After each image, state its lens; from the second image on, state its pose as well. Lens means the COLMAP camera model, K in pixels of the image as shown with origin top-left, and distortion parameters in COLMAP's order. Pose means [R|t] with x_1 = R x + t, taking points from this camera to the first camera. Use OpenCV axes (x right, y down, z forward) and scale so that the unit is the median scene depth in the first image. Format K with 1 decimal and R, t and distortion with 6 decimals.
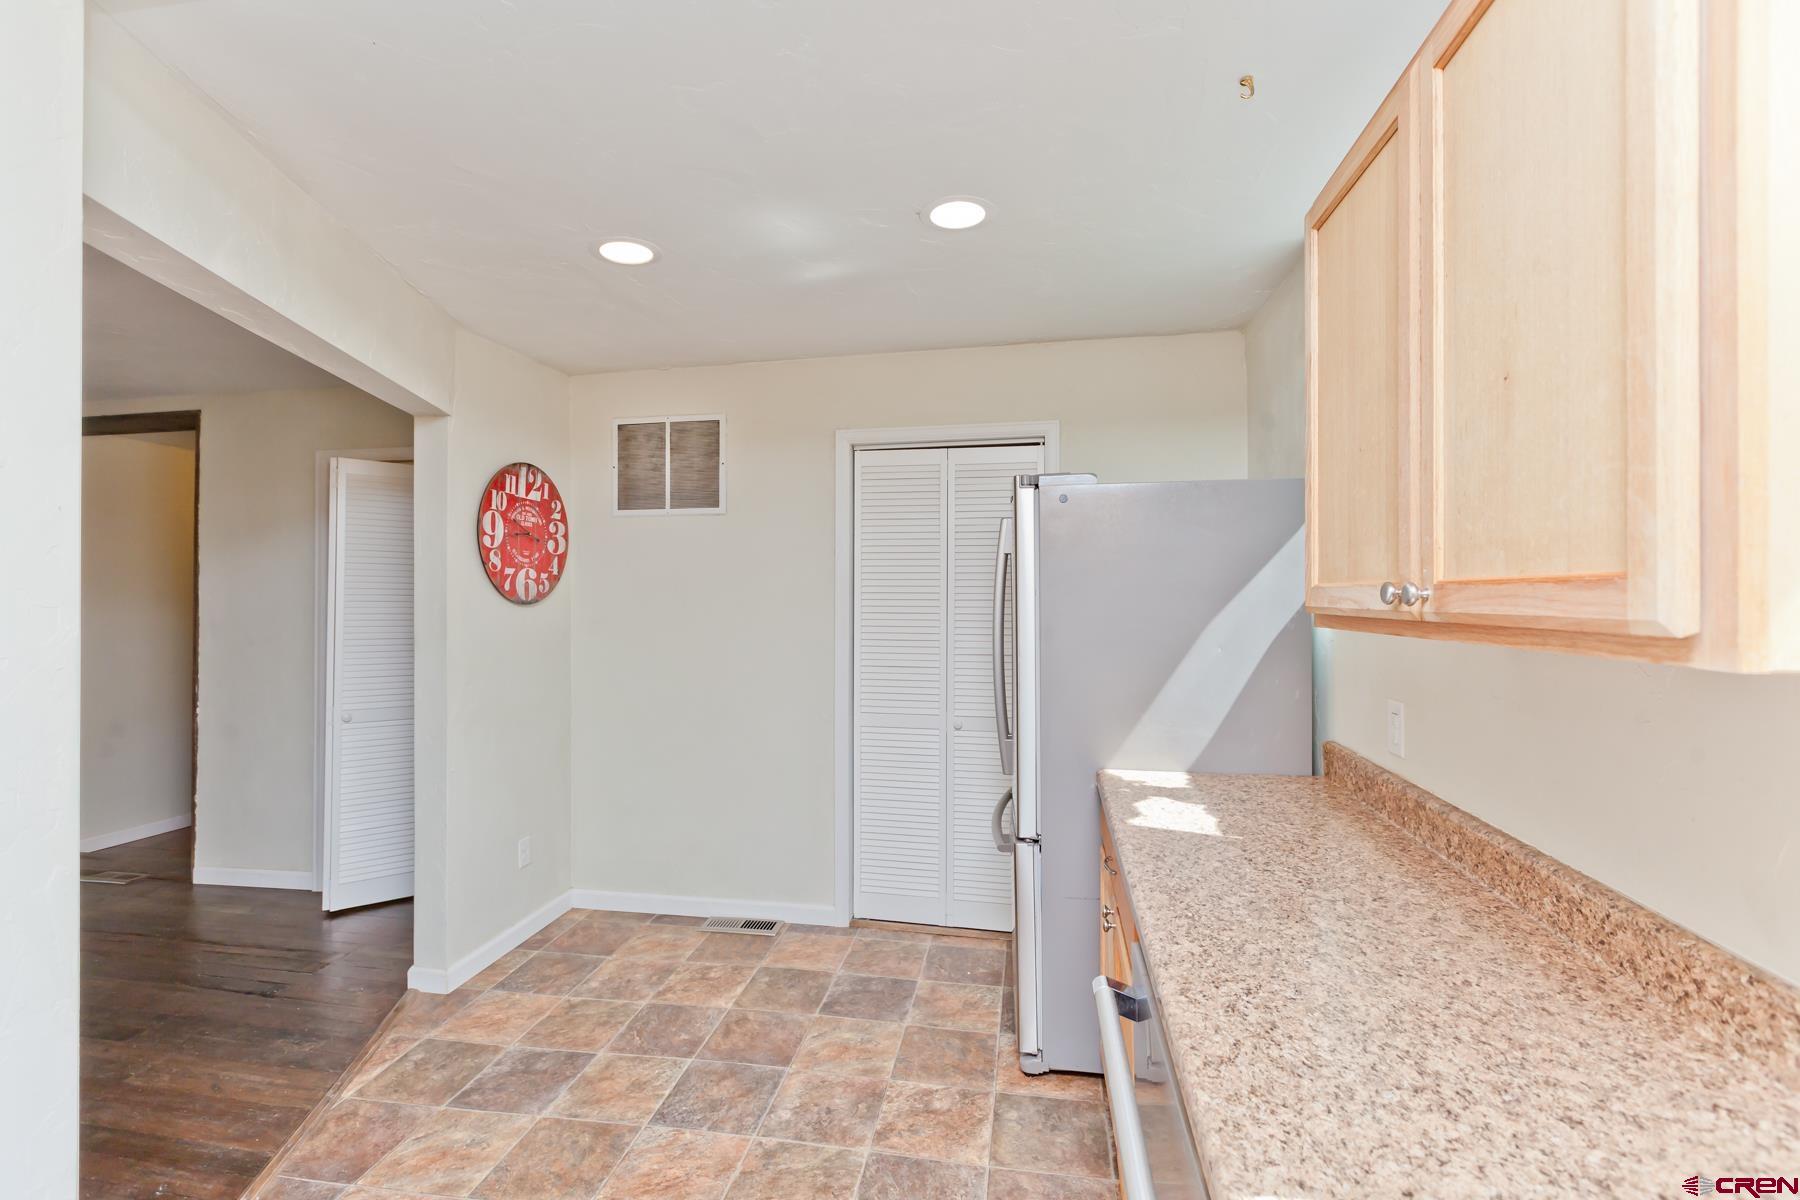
lens RADIAL K [[814.2, 0, 919.7], [0, 814.2, 603.0], [0, 0, 1]] dist [0.001128, 0.000298]
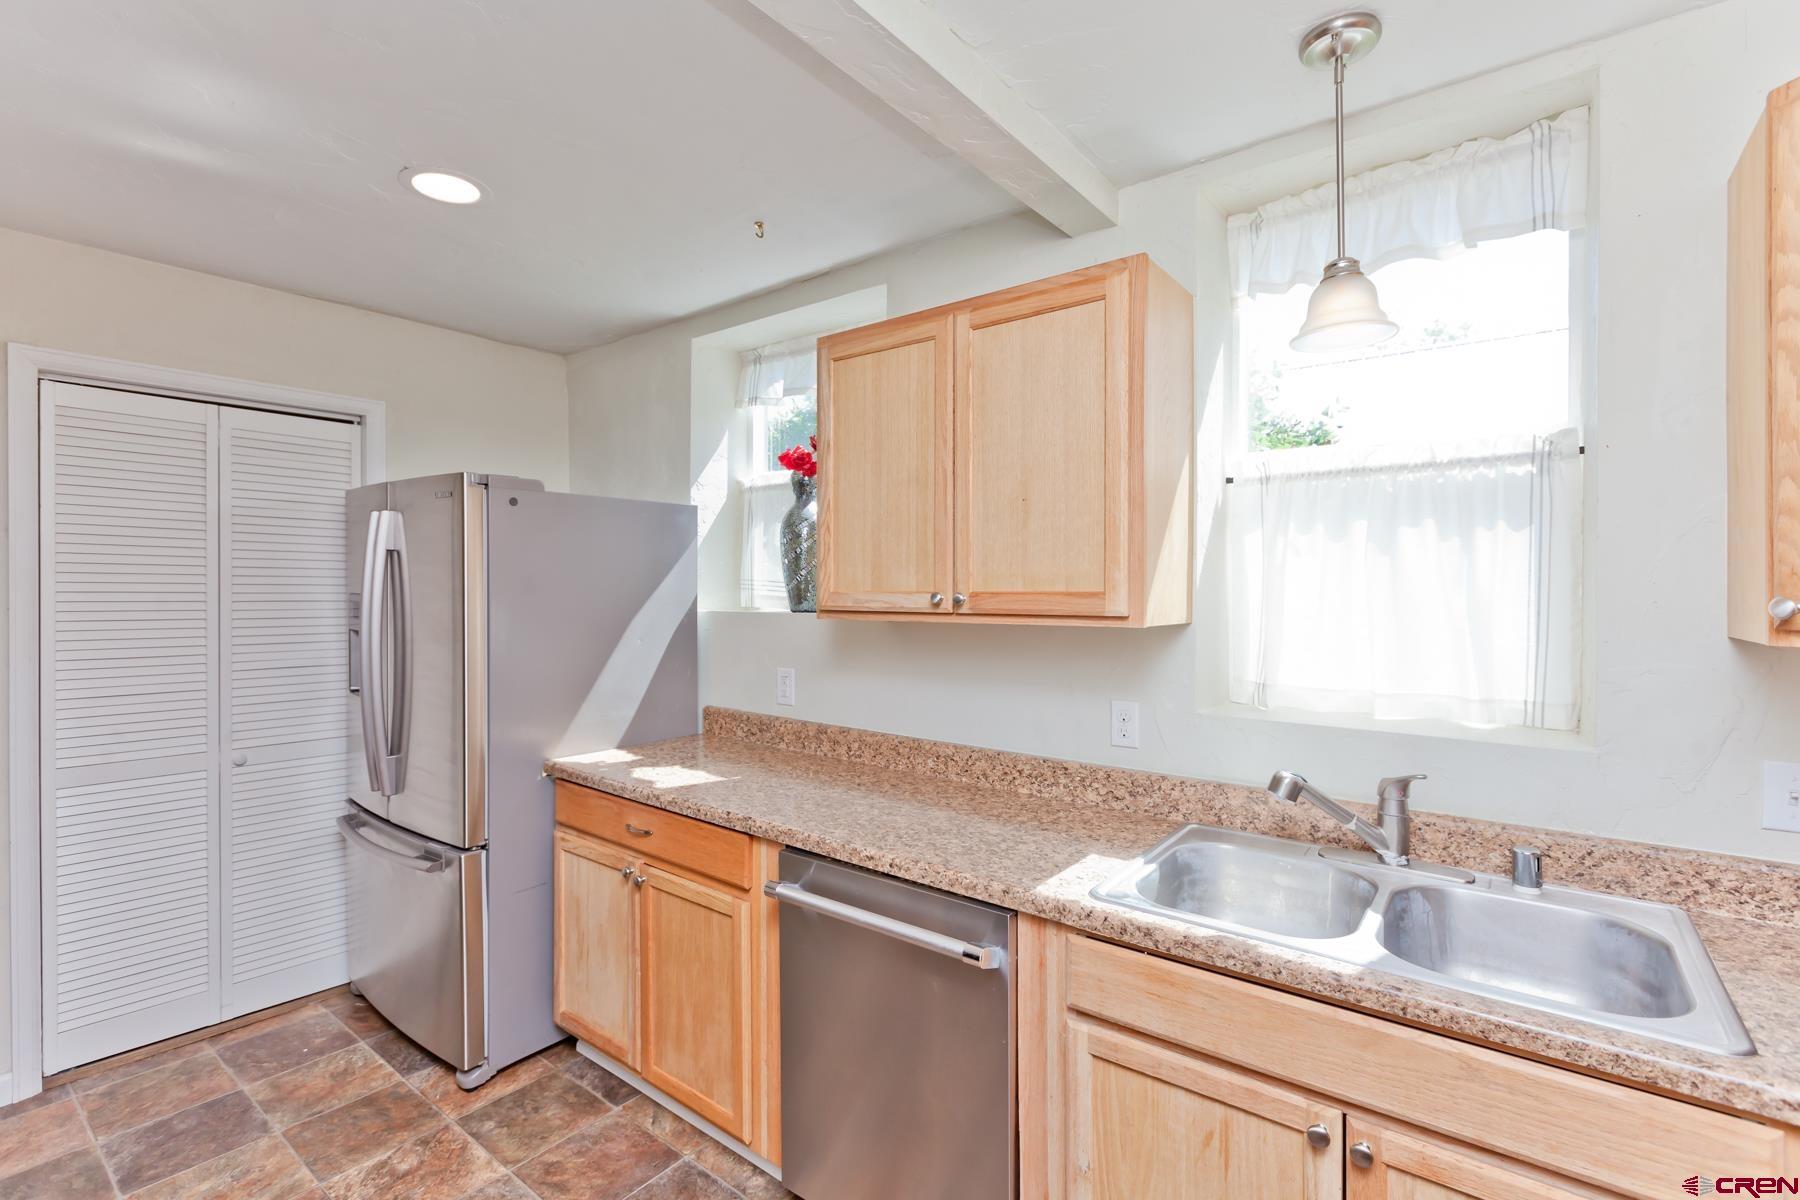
lens RADIAL K [[814.2, 0, 890.4], [0, 814.2, 606.4], [0, 0, 1]] dist [0.001128, 0.000298]
pose [[0.478205, -0.015823, 0.878105, -0.539088], [0.006302, 0.999874, 0.014585, -0.010258], [-0.878225, -0.001441, 0.478245, 0.110717]]
